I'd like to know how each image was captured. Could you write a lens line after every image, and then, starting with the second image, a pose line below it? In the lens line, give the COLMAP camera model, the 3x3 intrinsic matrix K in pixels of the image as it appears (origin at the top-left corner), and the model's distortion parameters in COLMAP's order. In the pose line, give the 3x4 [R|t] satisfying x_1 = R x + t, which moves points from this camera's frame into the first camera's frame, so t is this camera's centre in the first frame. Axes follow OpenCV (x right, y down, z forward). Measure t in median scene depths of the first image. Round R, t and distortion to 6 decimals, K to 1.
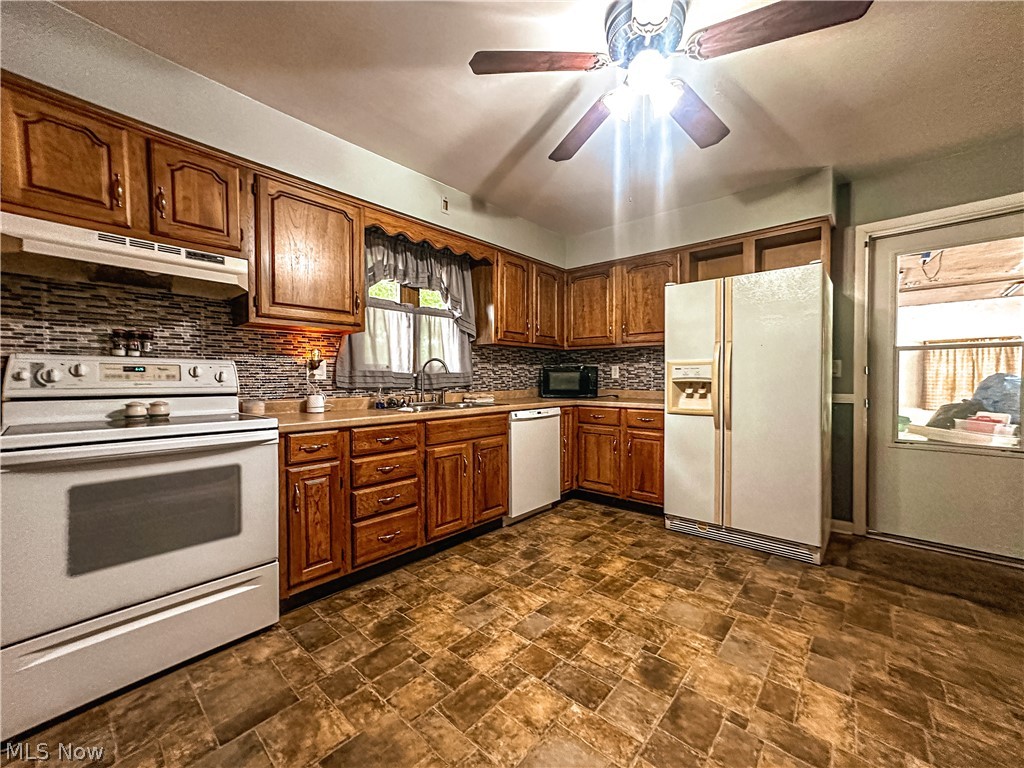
lens RADIAL K [[414.9, 0, 514.8], [0, 414.9, 383.0], [0, 0, 1]] dist [-0.024954, 0.024809]
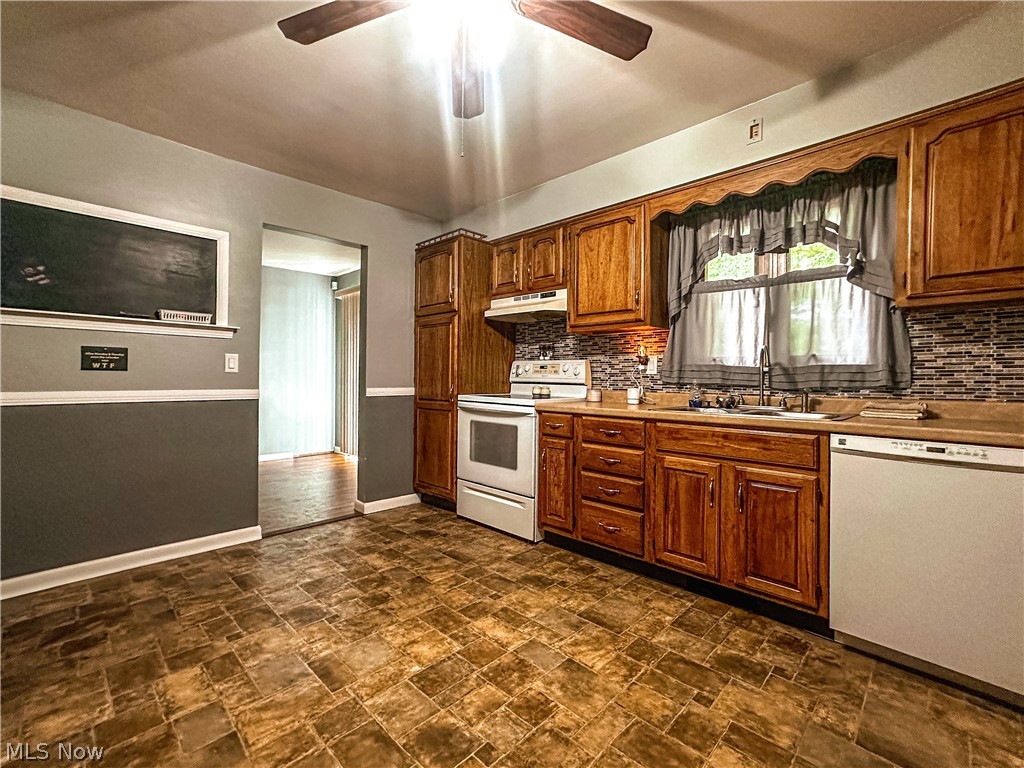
lens RADIAL K [[455.6, 0, 497.8], [0, 455.6, 371.5], [0, 0, 1]] dist [-0.031673, 0.033228]
pose [[-0.070768, -0.007191, -0.997467, 0.882760], [-0.020020, 0.999783, -0.005787, -0.000837], [0.997292, 0.019560, -0.070896, 0.847745]]
